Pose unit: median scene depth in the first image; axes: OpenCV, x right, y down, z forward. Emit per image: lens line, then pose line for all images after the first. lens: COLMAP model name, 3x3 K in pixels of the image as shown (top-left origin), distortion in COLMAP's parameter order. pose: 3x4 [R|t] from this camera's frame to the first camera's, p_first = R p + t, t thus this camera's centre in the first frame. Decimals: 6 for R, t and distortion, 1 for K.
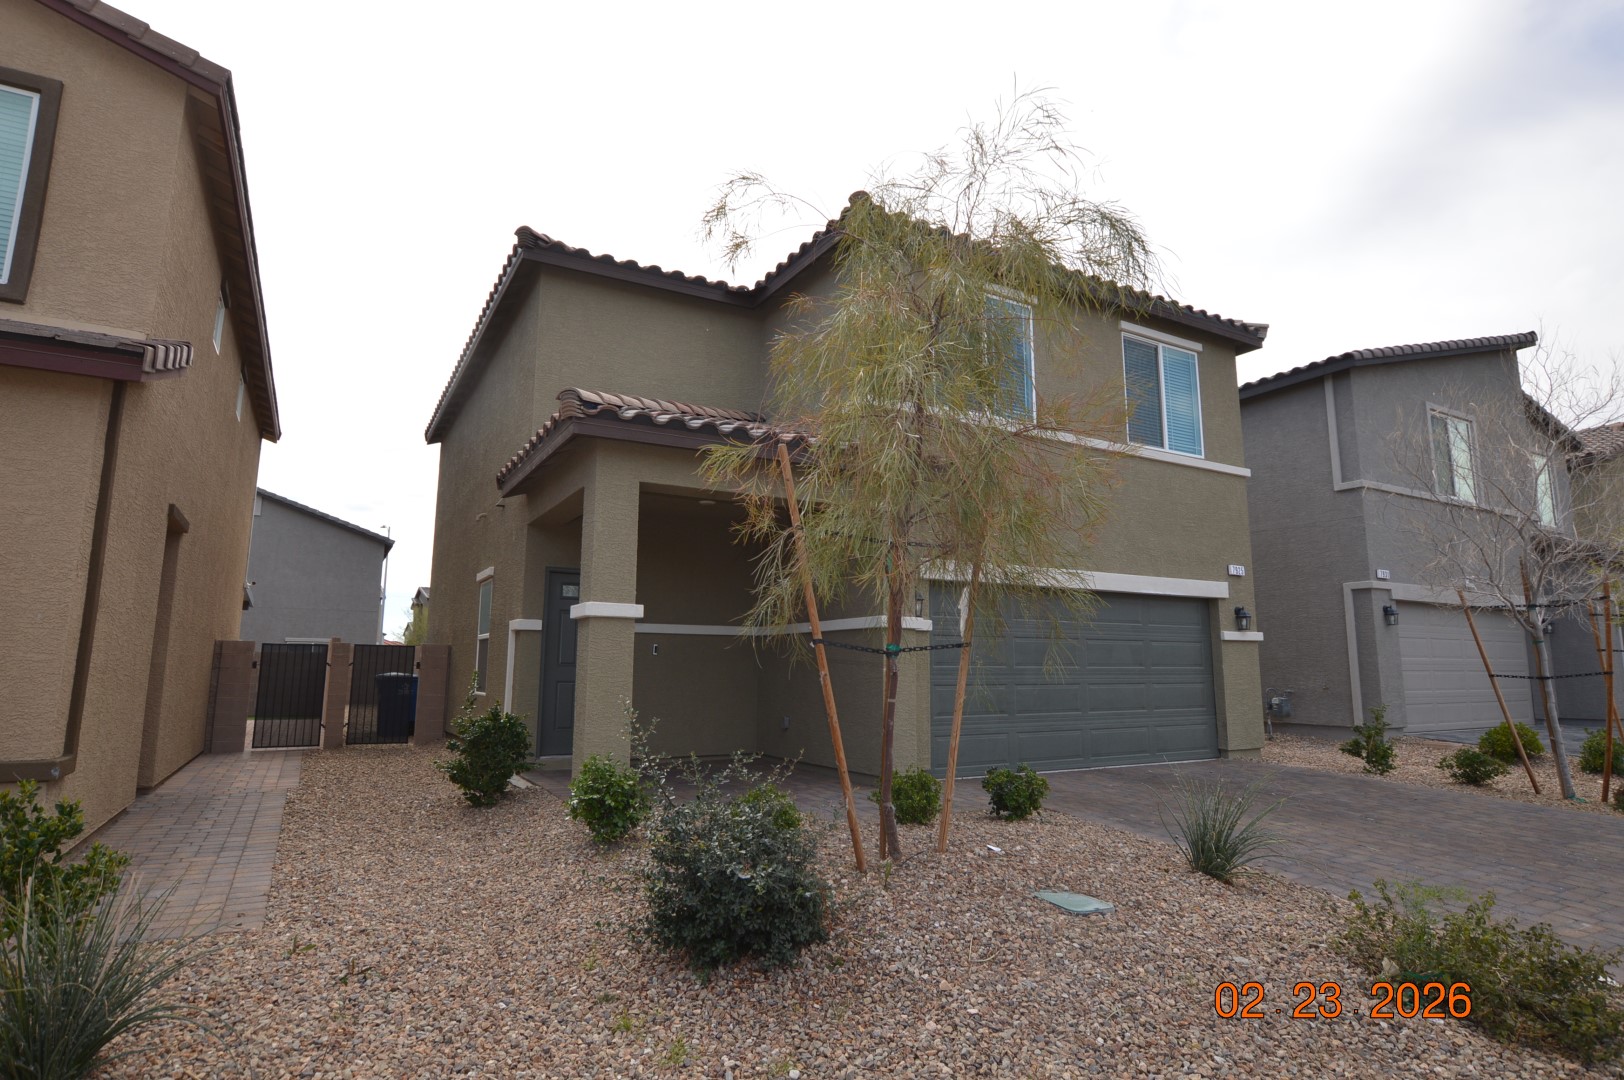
lens RADIAL K [[860.5, 0, 793.7], [0, 860.5, 538.5], [0, 0, 1]] dist [-0.021363, -0.000080]
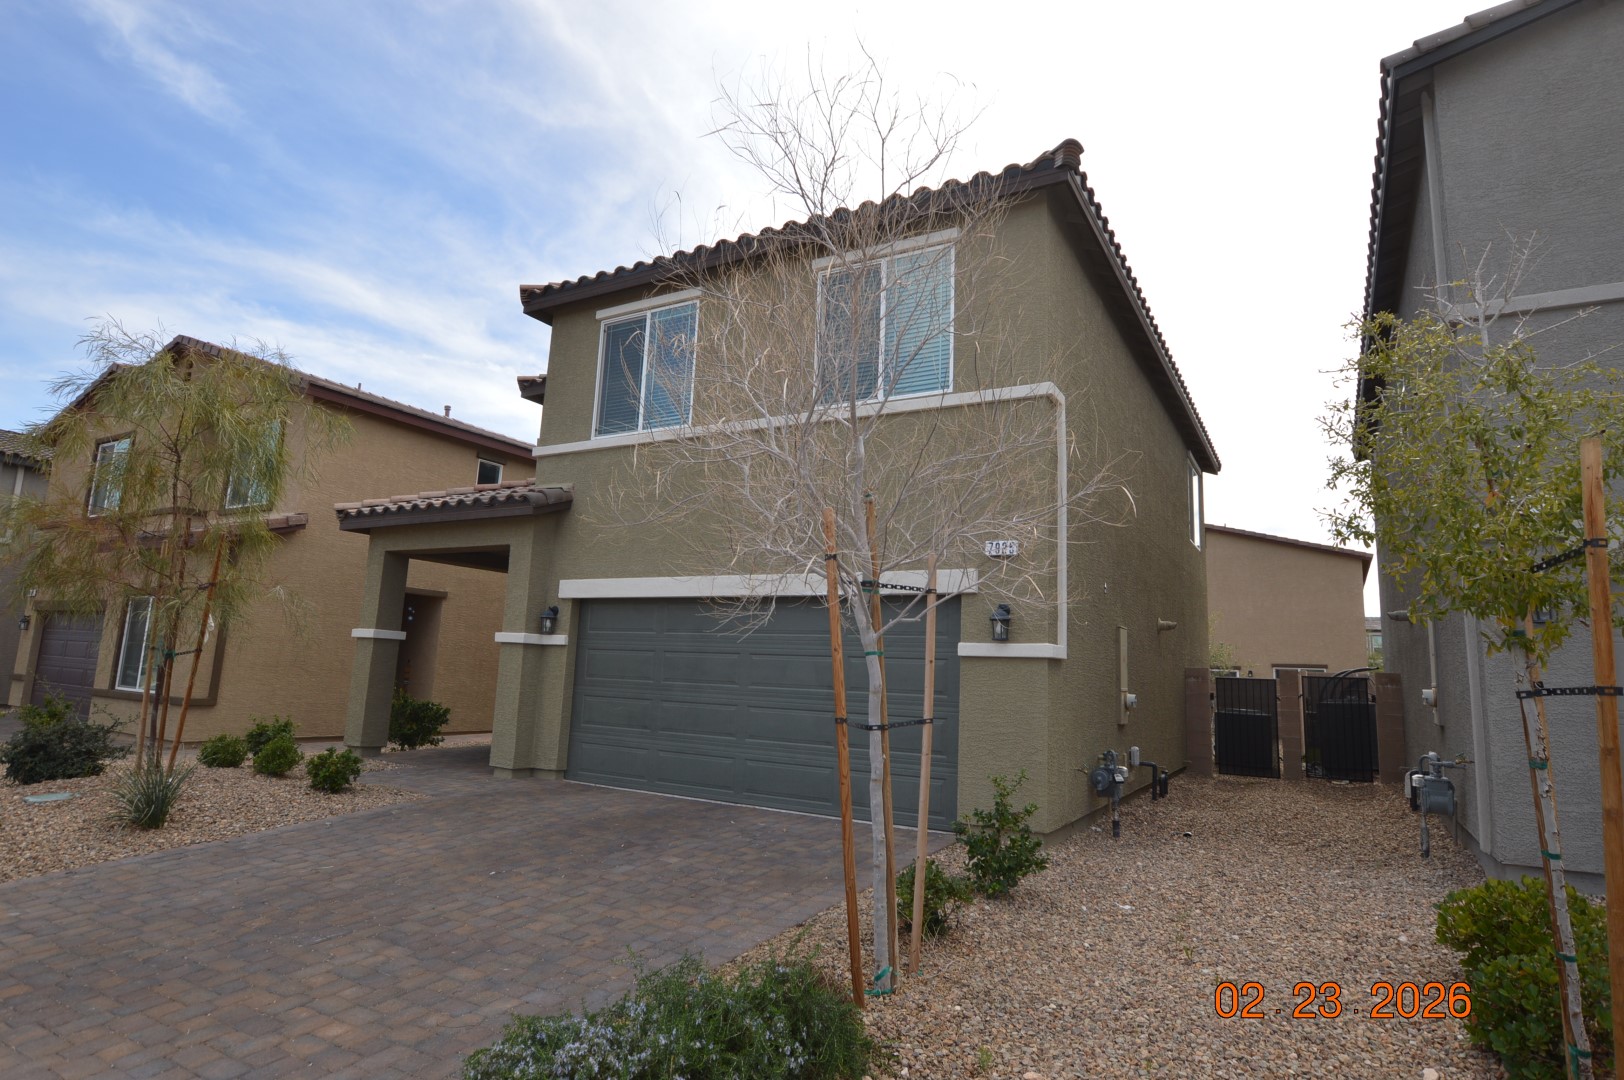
lens RADIAL K [[882.3, 0, 806.3], [0, 882.3, 533.6], [0, 0, 1]] dist [-0.038346, -0.000040]
pose [[0.512106, -0.119868, -0.850517, 1.036462], [0.089045, 0.992288, -0.086233, 0.072290], [0.854294, -0.031574, 0.518830, 0.544523]]
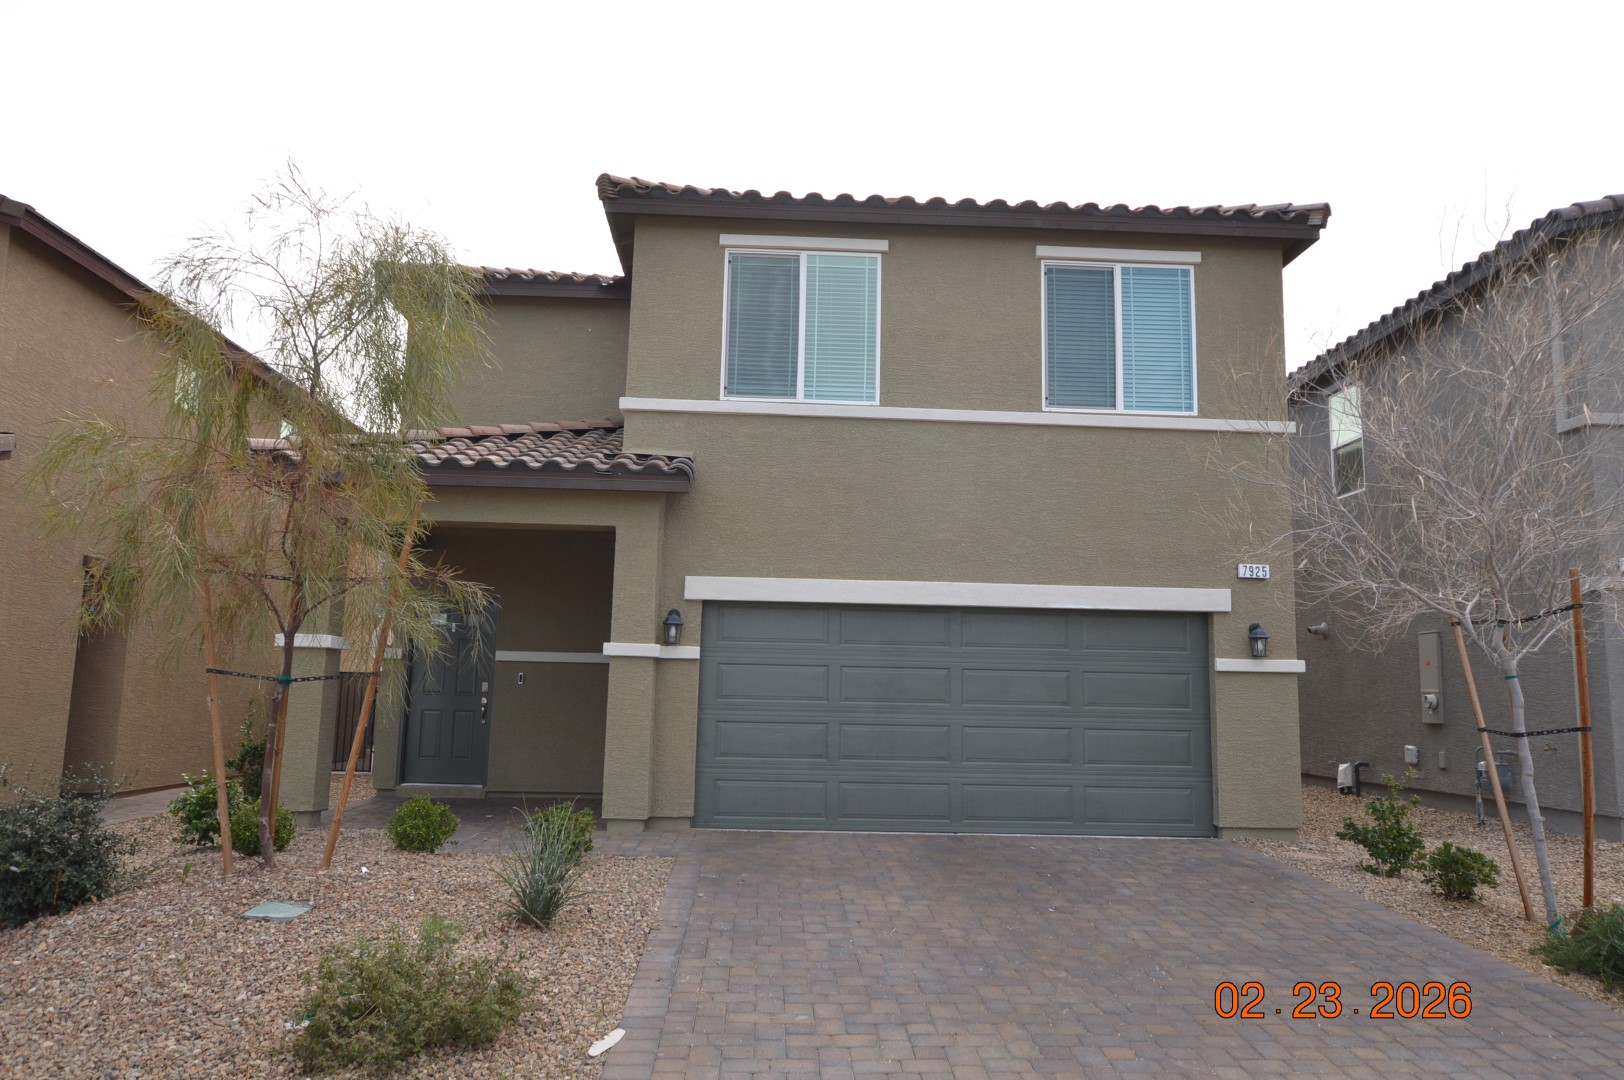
lens RADIAL K [[1155.9, 0, 812.0], [0, 1155.9, 540.0], [0, 0, 1]] dist [-0.003436, -0.001442]
pose [[0.896406, -0.047054, -0.440730, 0.627601], [0.049659, 0.998750, -0.005628, -0.000706], [0.440444, -0.016841, 0.897622, -0.001578]]
